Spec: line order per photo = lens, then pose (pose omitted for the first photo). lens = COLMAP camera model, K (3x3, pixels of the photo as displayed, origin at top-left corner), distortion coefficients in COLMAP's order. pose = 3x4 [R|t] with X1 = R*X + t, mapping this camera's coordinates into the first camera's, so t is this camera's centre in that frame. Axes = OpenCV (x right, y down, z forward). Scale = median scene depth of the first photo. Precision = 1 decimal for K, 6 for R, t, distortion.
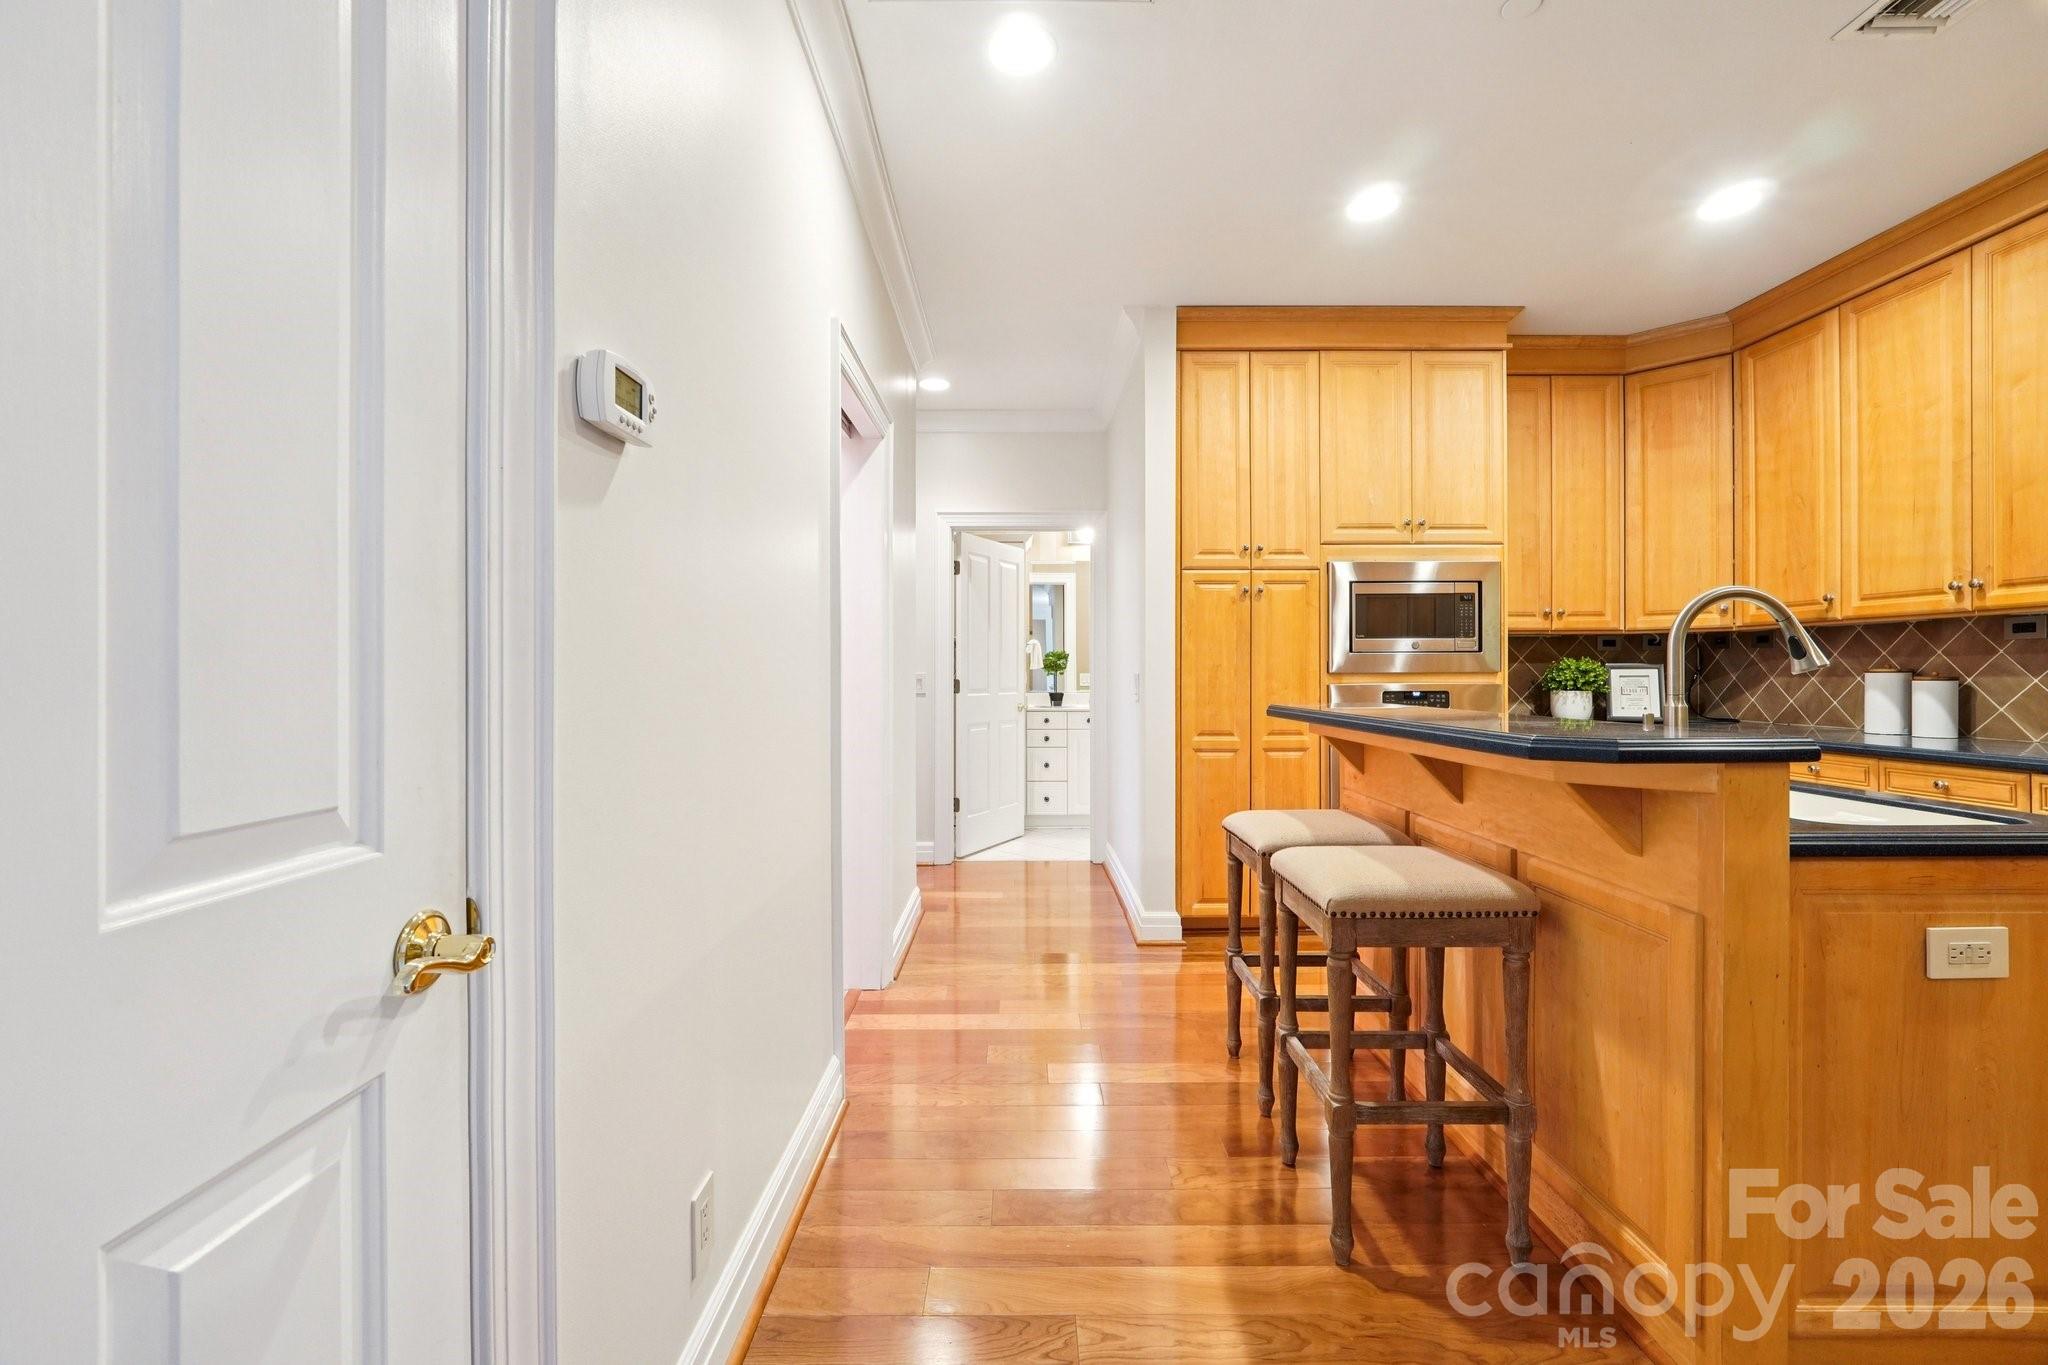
lens RADIAL K [[867.6, 0, 1032.0], [0, 867.6, 670.0], [0, 0, 1]] dist [-0.014358, 0.004262]
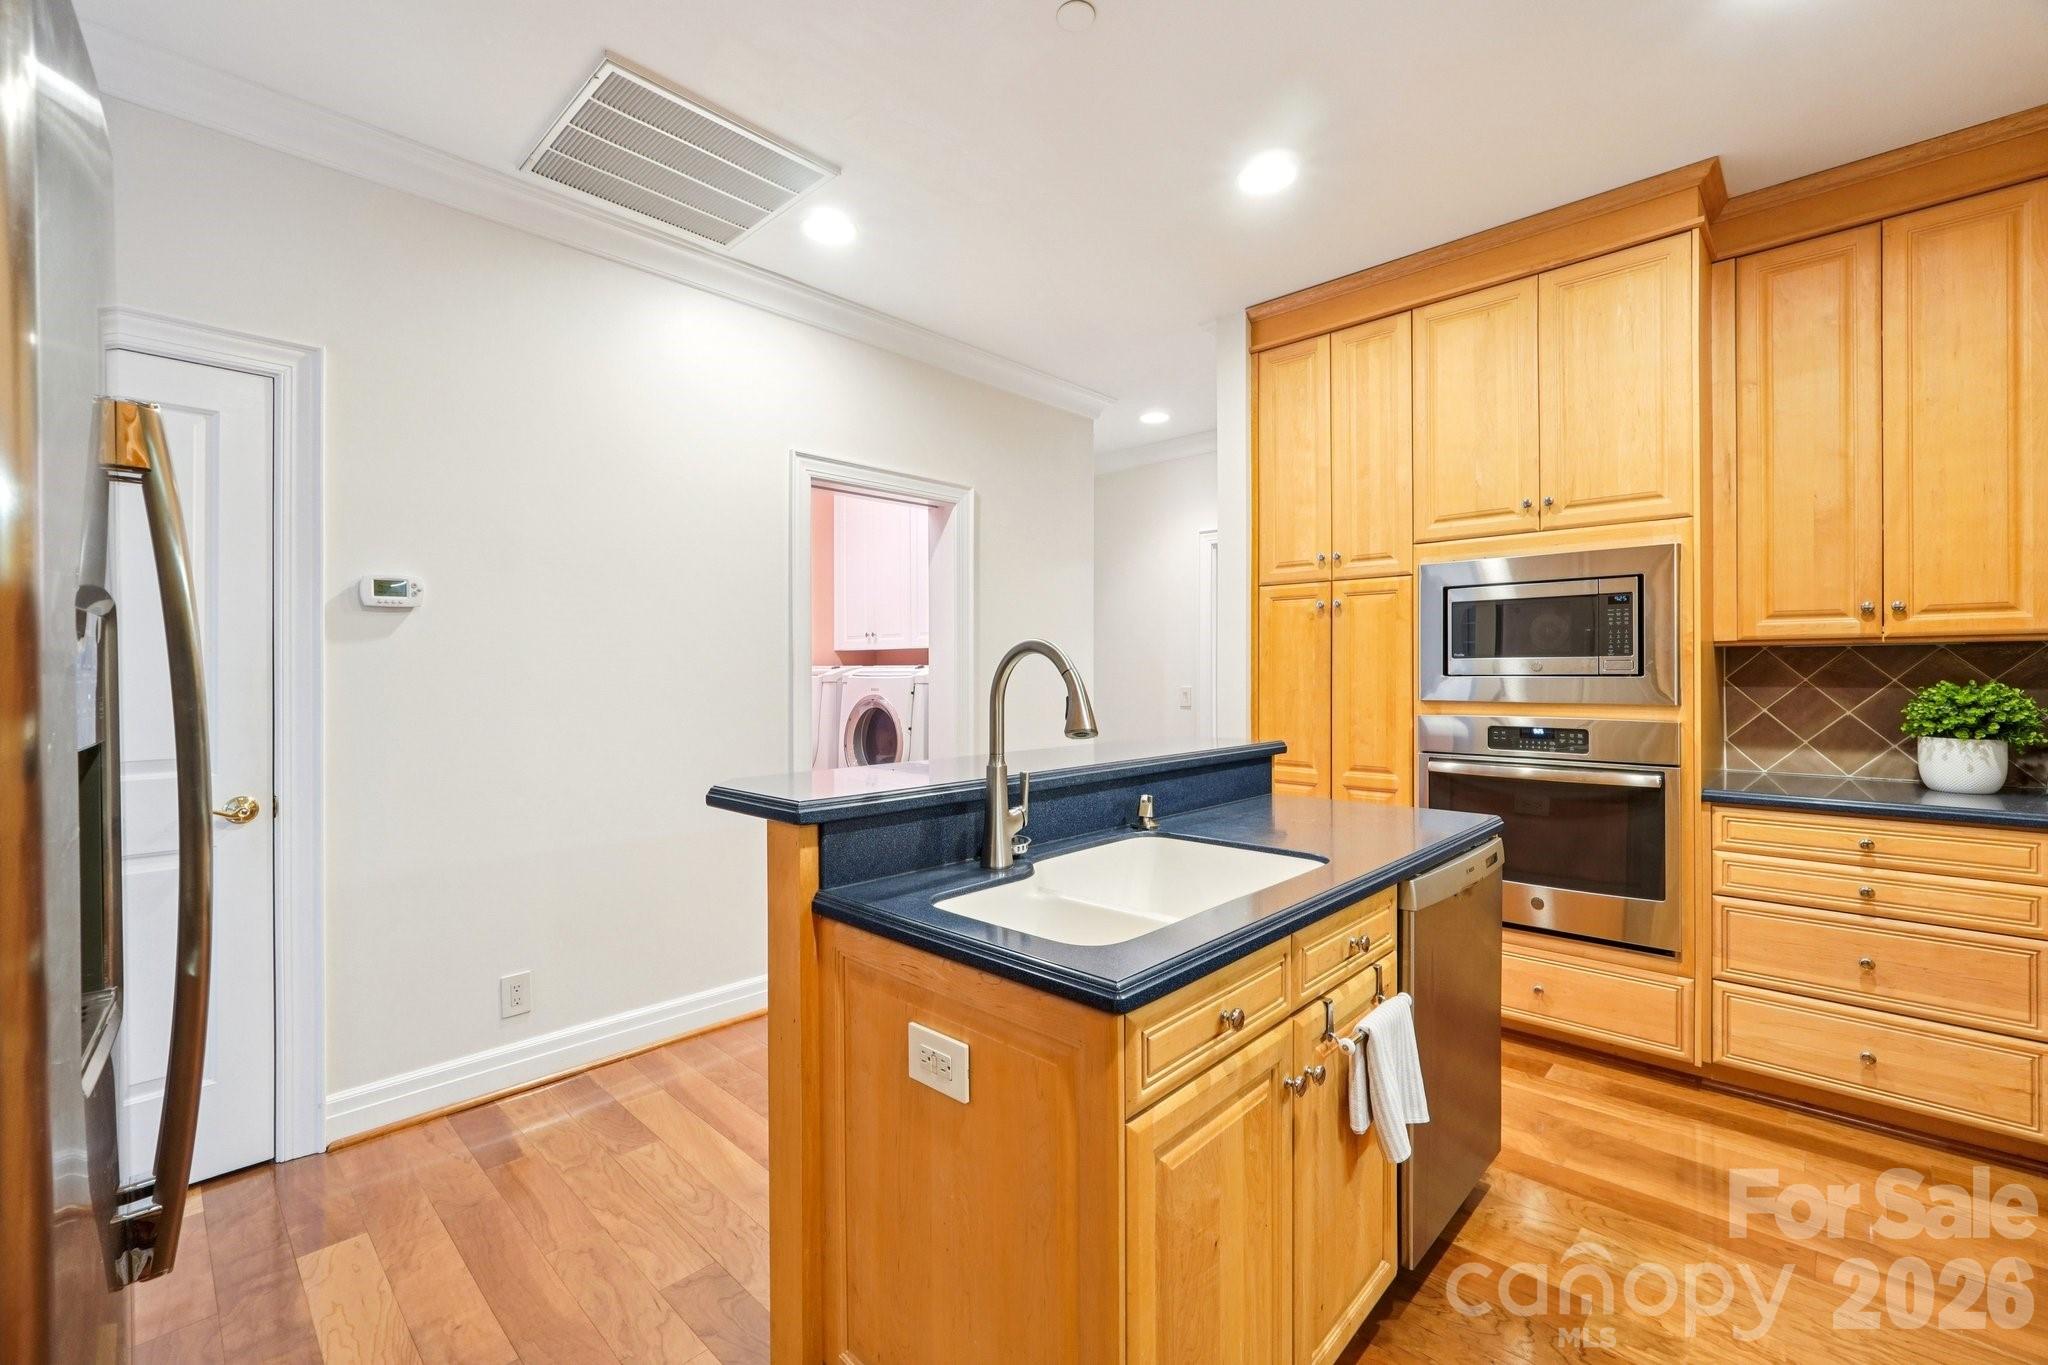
lens RADIAL K [[867.6, 0, 1021.5], [0, 867.6, 667.0], [0, 0, 1]] dist [-0.014358, 0.004262]
pose [[0.712539, -0.002510, -0.701628, 0.657369], [0.003742, 0.999993, 0.000222, -0.030193], [0.701622, -0.002783, 0.712544, 0.153629]]
